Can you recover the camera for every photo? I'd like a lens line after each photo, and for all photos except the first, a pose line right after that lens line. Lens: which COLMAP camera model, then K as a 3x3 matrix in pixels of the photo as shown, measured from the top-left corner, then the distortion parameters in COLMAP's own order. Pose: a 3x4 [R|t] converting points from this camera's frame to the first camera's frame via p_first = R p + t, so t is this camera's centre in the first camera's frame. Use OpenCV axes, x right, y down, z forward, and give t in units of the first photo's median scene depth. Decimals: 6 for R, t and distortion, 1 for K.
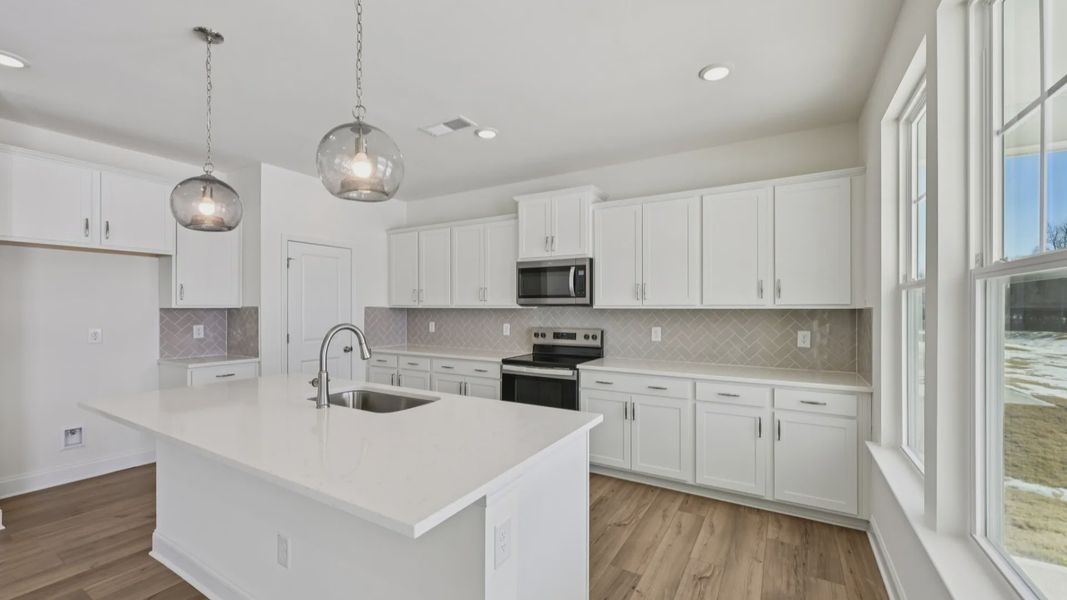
lens RADIAL K [[424.3, 0, 536.6], [0, 424.3, 305.3], [0, 0, 1]] dist [-0.000859, -0.000021]
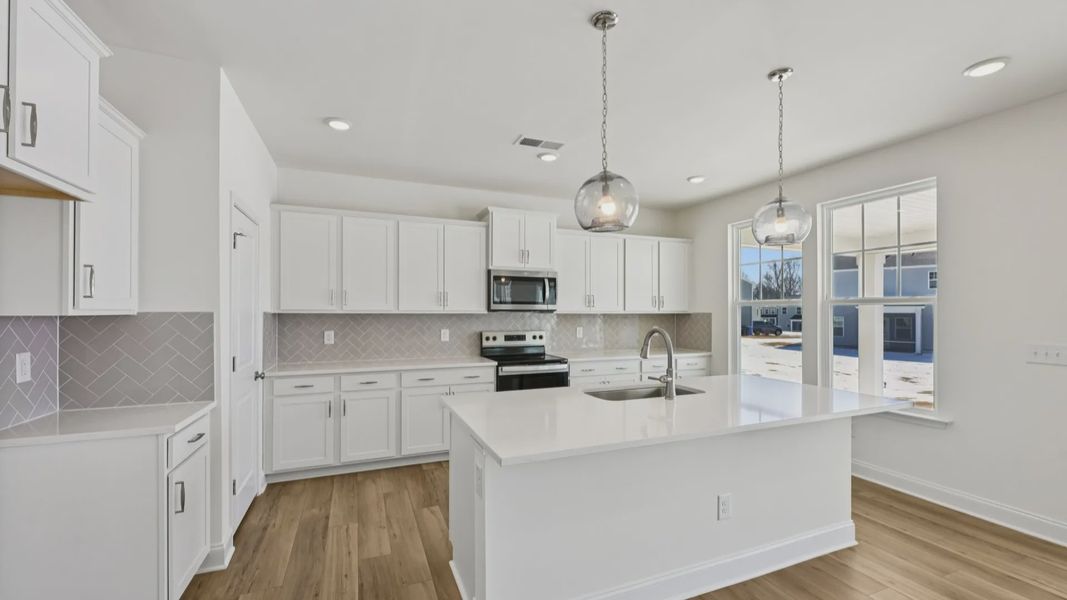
lens RADIAL K [[424.3, 0, 536.6], [0, 424.3, 305.3], [0, 0, 1]] dist [-0.000859, -0.000021]
pose [[0.593590, 0.012482, 0.804670, -0.824866], [-0.007680, 0.999922, -0.009846, -0.003743], [-0.804731, -0.000336, 0.593640, 0.288965]]
